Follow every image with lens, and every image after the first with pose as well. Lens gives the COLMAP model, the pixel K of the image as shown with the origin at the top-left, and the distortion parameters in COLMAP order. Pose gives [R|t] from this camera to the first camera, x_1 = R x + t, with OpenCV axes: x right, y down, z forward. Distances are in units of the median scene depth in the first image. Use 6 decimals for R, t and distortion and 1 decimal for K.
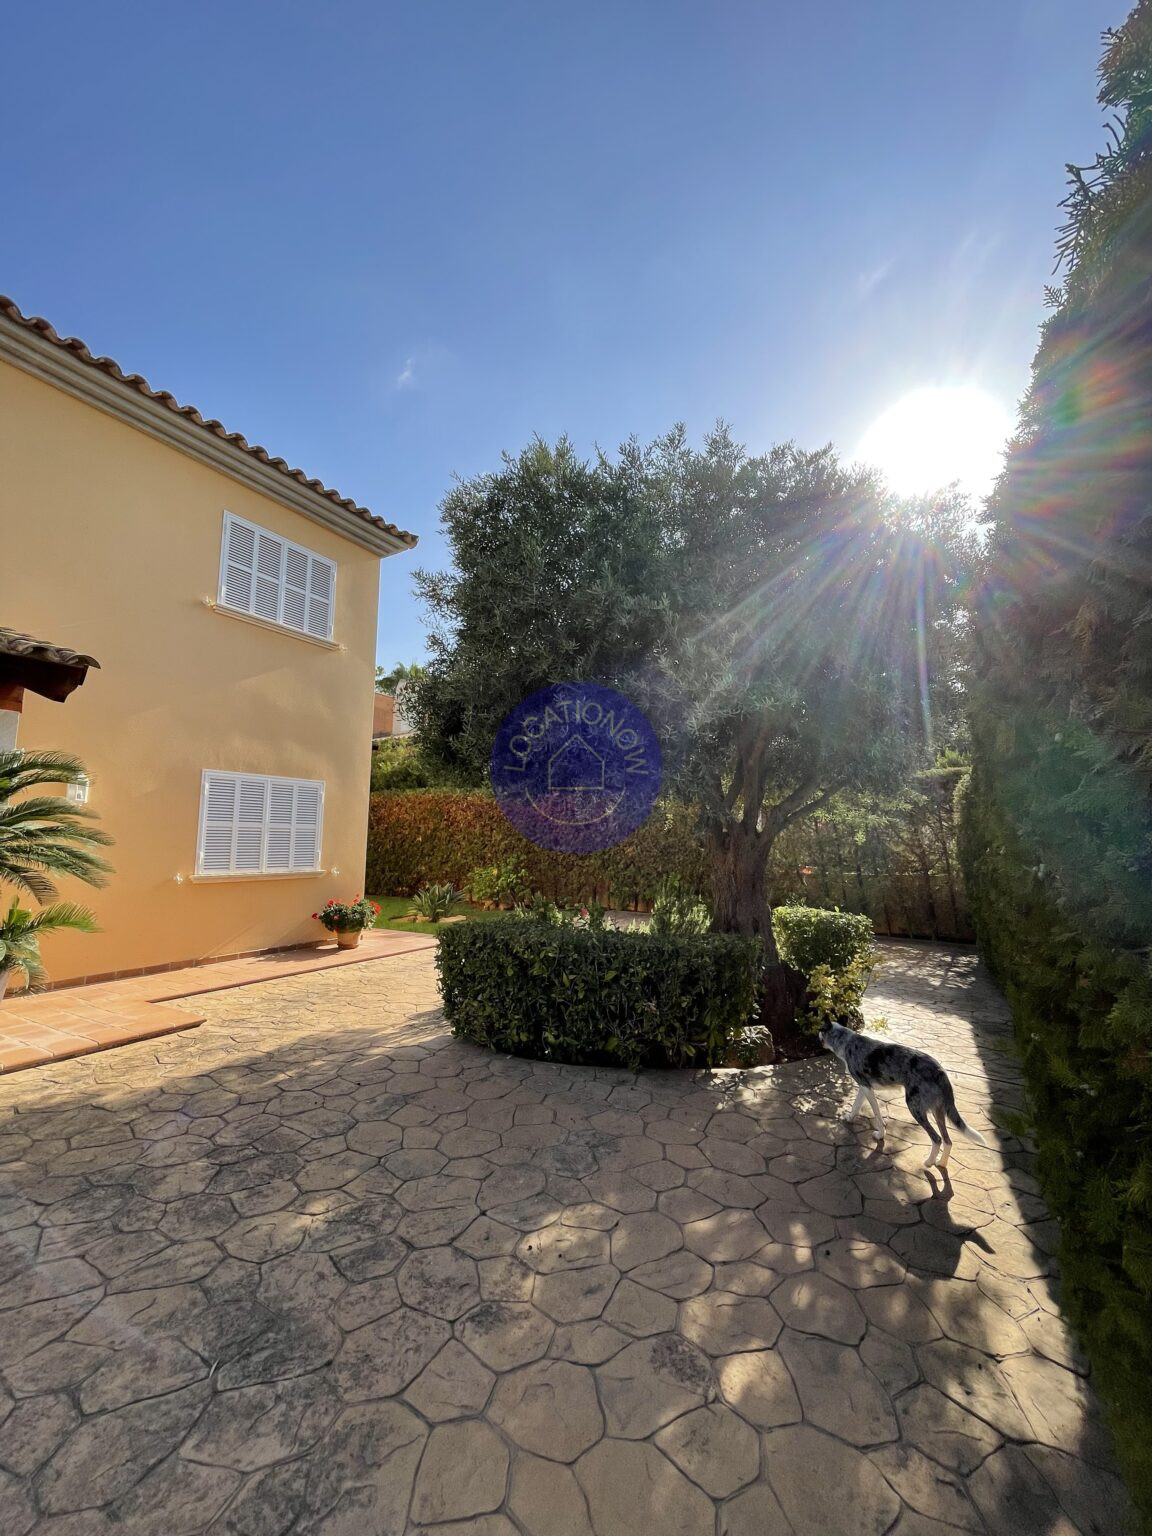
lens RADIAL K [[623.0, 0, 579.9], [0, 623.0, 769.5], [0, 0, 1]] dist [-0.000160, -0.000165]
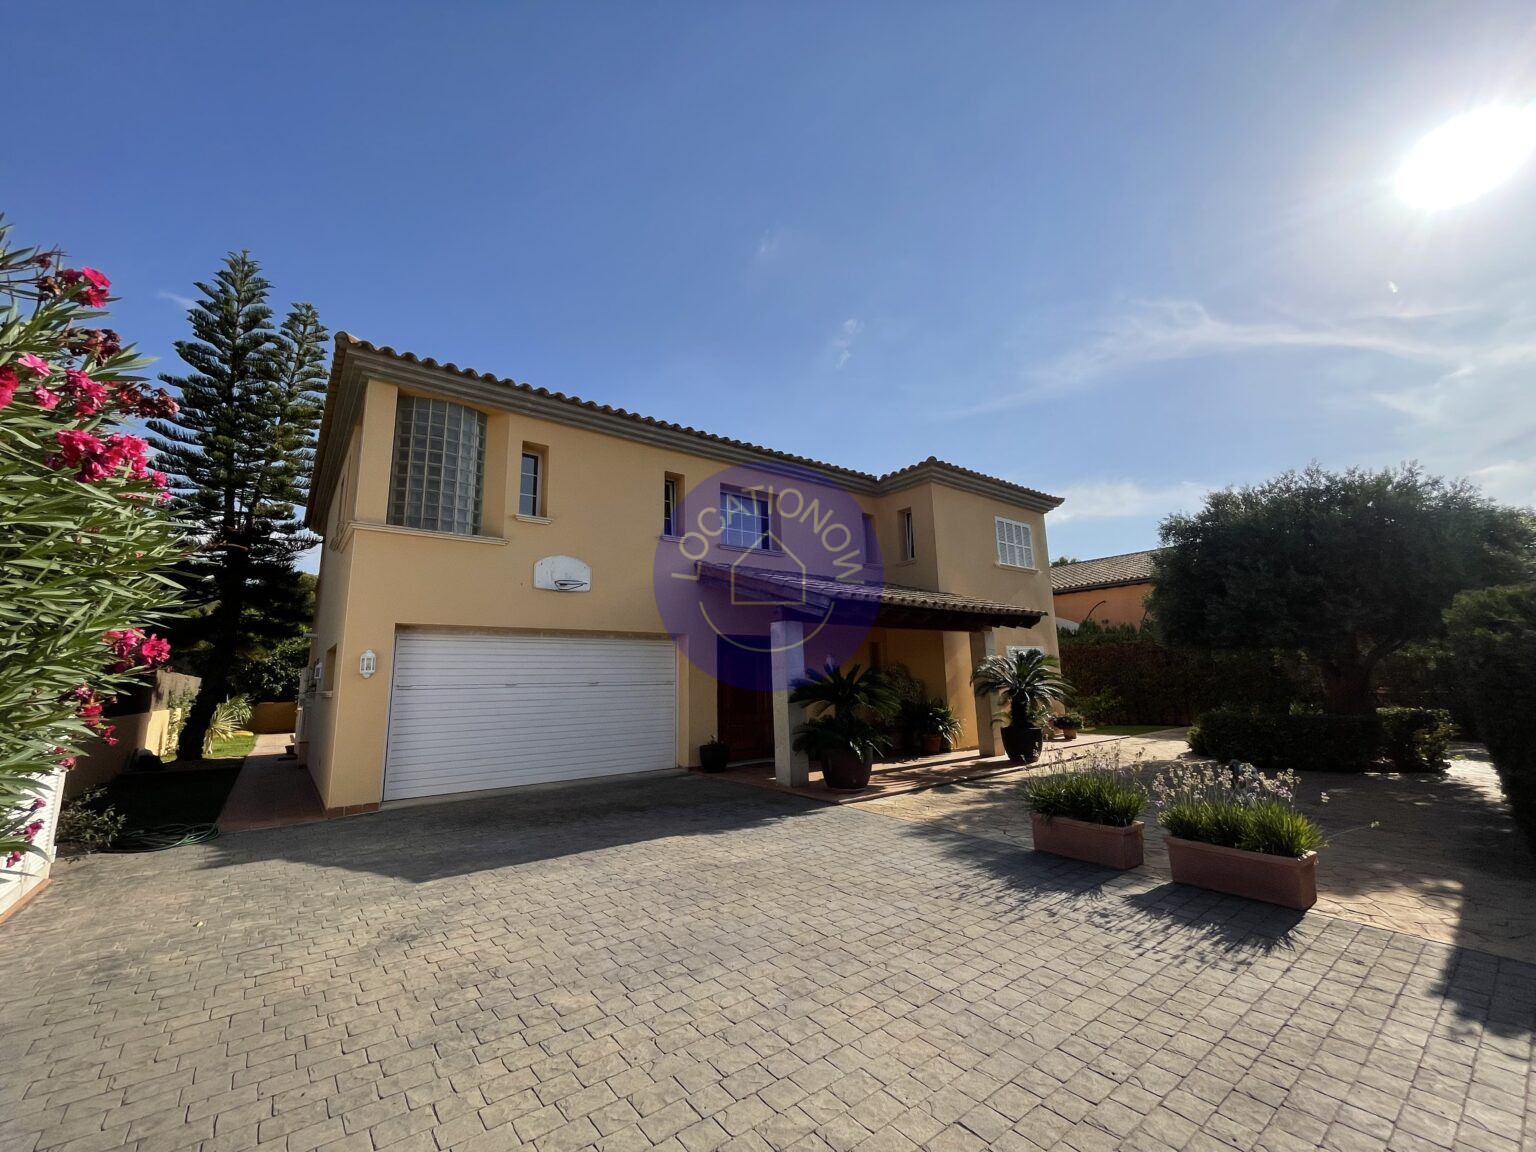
lens RADIAL K [[623.0, 0, 767.9], [0, 623.0, 575.1], [0, 0, 1]] dist [-0.000160, -0.000165]
pose [[0.928151, -0.095954, -0.359624, -0.543793], [0.076745, 0.994773, -0.067352, -0.146397], [0.364207, 0.034914, 0.930663, -1.135368]]
